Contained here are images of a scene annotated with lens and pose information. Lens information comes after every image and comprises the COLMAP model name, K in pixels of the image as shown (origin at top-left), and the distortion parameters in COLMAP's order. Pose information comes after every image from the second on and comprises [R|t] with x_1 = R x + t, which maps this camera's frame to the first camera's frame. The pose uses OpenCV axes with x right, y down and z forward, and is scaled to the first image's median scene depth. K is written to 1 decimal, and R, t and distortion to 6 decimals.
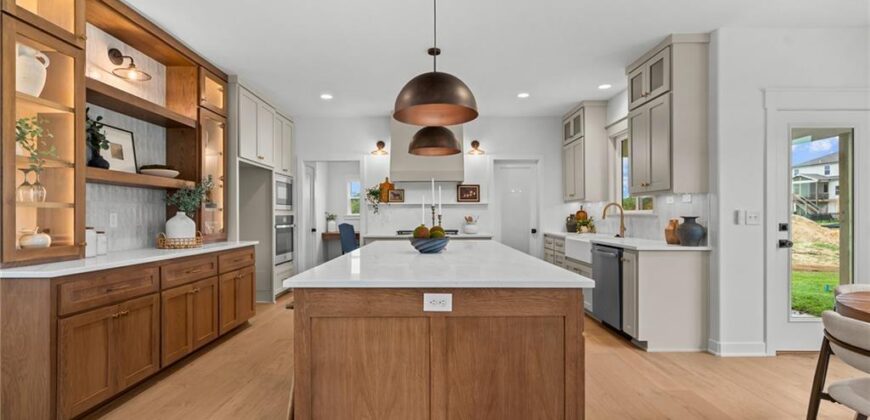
lens RADIAL K [[395.8, 0, 429.6], [0, 395.8, 214.4], [0, 0, 1]] dist [-0.004882, 0.001387]
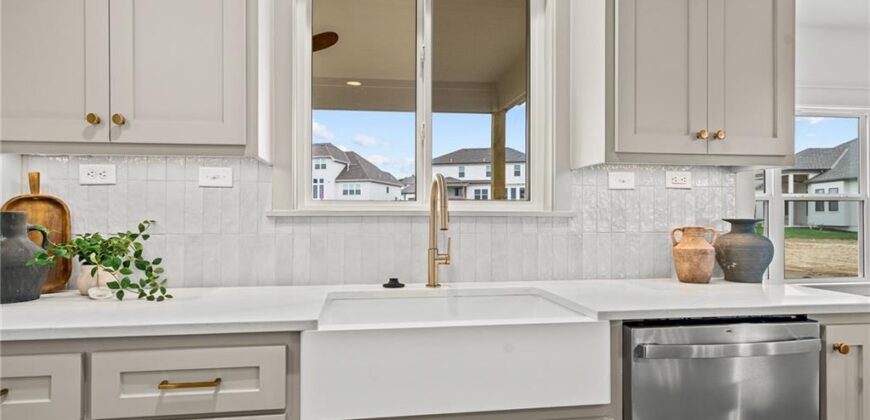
lens RADIAL K [[493.9, 0, 428.6], [0, 493.9, 214.0], [0, 0, 1]] dist [0.002918, 0.000718]
pose [[-0.148468, 0.001902, 0.988915, 0.130663], [-0.003567, 0.999991, -0.002458, 0.002614], [-0.988911, -0.003893, -0.148460, 1.477433]]
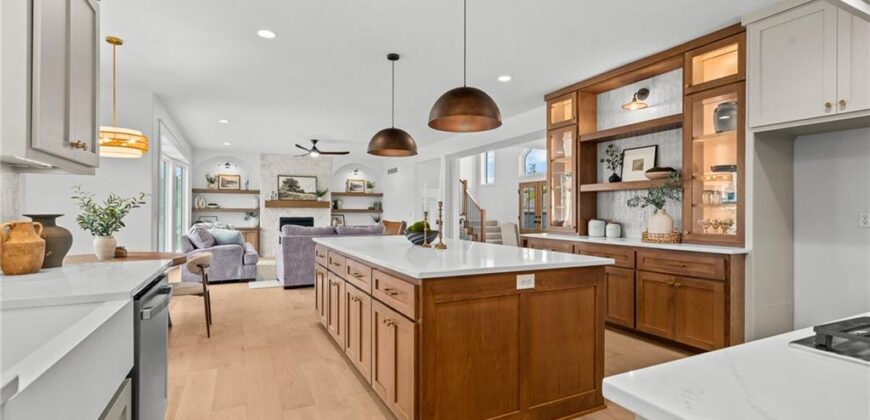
lens RADIAL K [[395.8, 0, 432.6], [0, 395.8, 218.3], [0, 0, 1]] dist [-0.004882, 0.001387]
pose [[-0.898708, 0.007259, -0.438488, 0.409558], [0.001066, 0.999896, 0.014369, 0.003326], [0.438547, 0.012446, -0.898622, 1.758889]]
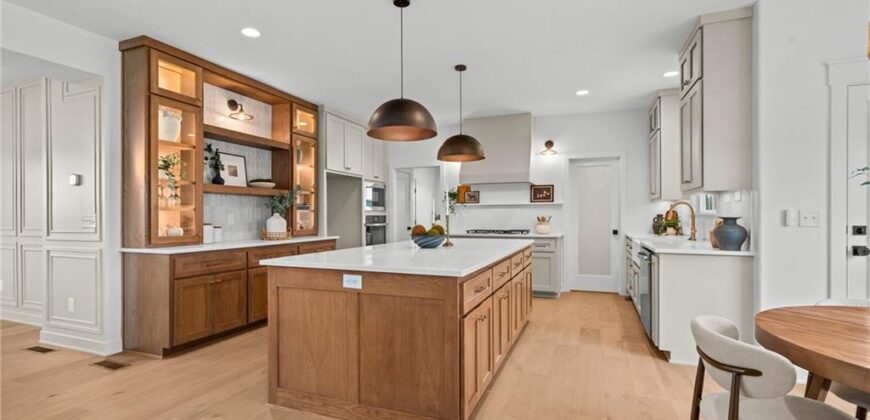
lens RADIAL K [[395.8, 0, 429.2], [0, 395.8, 215.1], [0, 0, 1]] dist [-0.004882, 0.001387]
pose [[0.930118, -0.000215, -0.367261, 0.364867], [0.001116, 0.999997, 0.002242, -0.001760], [0.367259, -0.002495, 0.930115, -0.068769]]
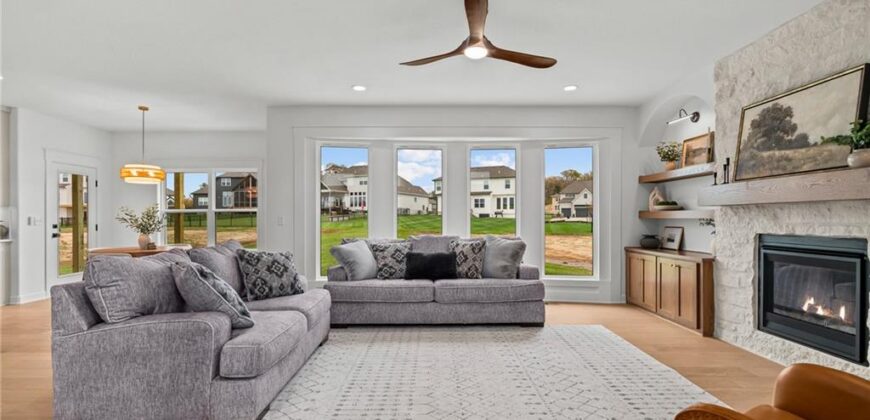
lens RADIAL K [[395.8, 0, 433.1], [0, 395.8, 219.7], [0, 0, 1]] dist [-0.004882, 0.001387]
pose [[-0.005074, -0.001630, 0.999986, -0.909123], [0.000276, 0.999999, 0.001631, -0.000664], [-0.999987, 0.000285, -0.005074, -0.717261]]
